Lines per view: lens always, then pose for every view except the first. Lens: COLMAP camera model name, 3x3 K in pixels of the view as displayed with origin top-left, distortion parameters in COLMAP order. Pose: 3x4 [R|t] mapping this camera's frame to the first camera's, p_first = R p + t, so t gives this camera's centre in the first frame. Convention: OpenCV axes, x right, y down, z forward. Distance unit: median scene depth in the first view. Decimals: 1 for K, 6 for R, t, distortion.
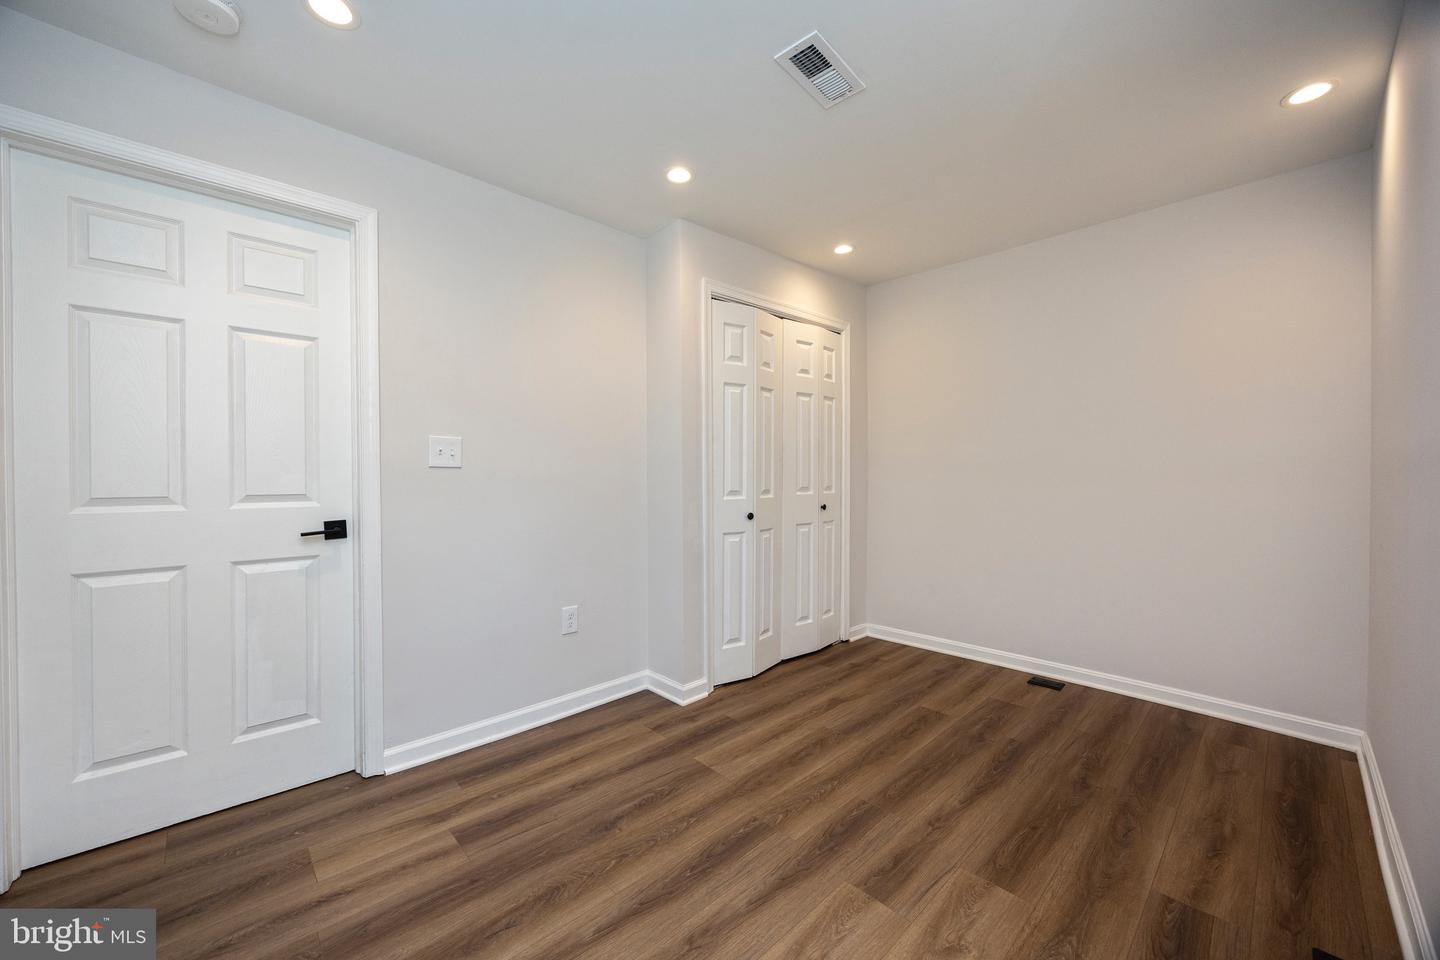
lens RADIAL K [[547.4, 0, 731.5], [0, 547.4, 485.3], [0, 0, 1]] dist [-0.003341, -0.000240]
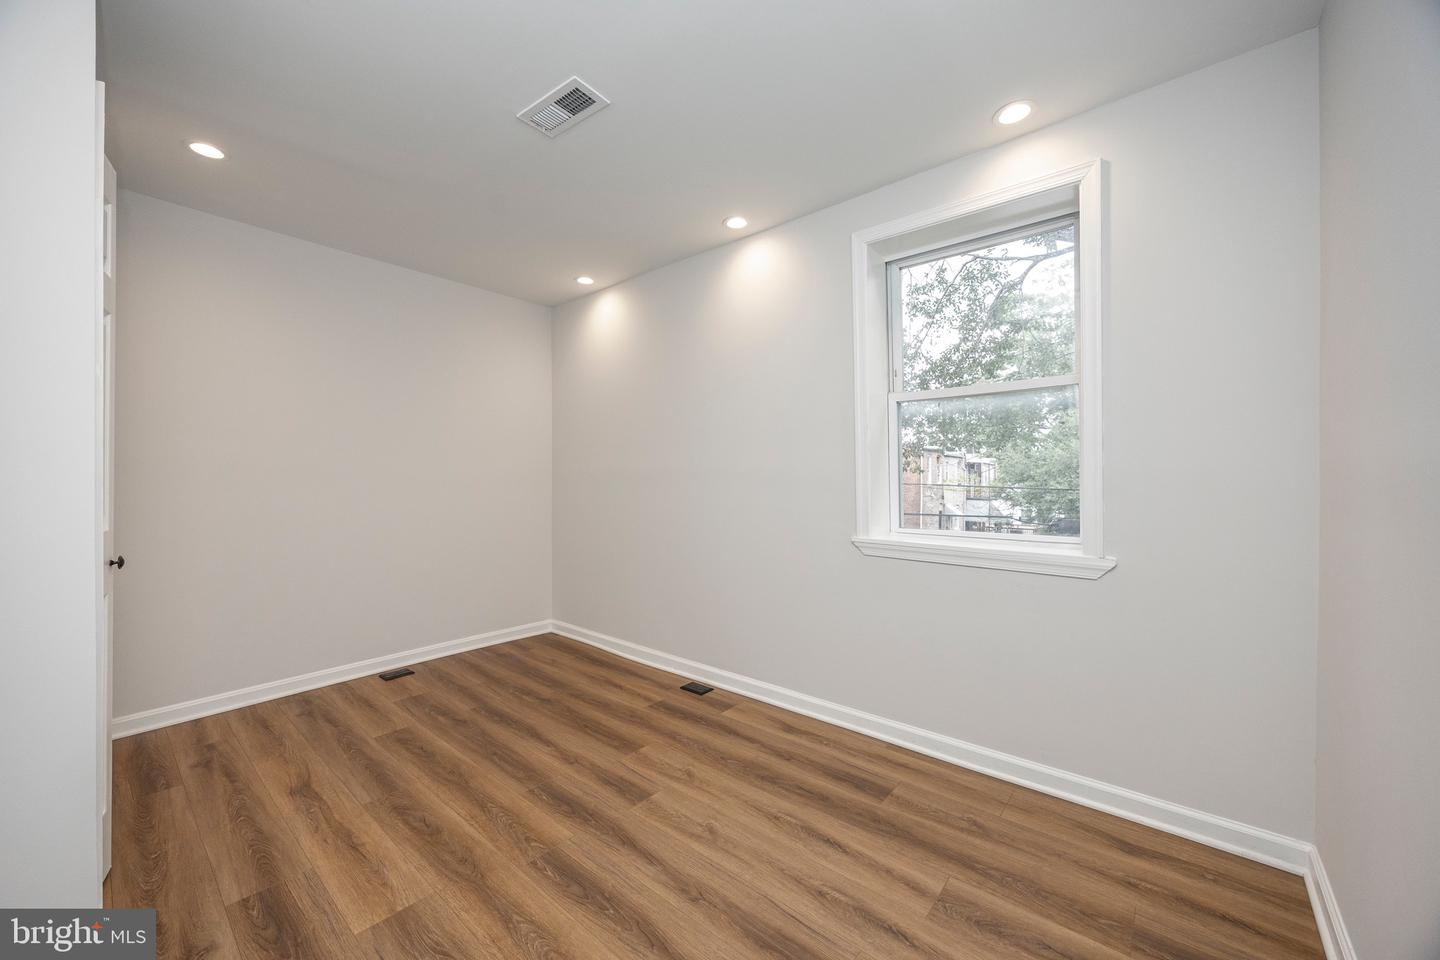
lens RADIAL K [[547.4, 0, 706.1], [0, 547.4, 469.7], [0, 0, 1]] dist [-0.003341, -0.000240]
pose [[-0.092138, 0.017364, 0.995595, -0.679808], [0.020713, 0.999665, -0.015518, -0.009368], [-0.995531, 0.019192, -0.092466, 0.606546]]
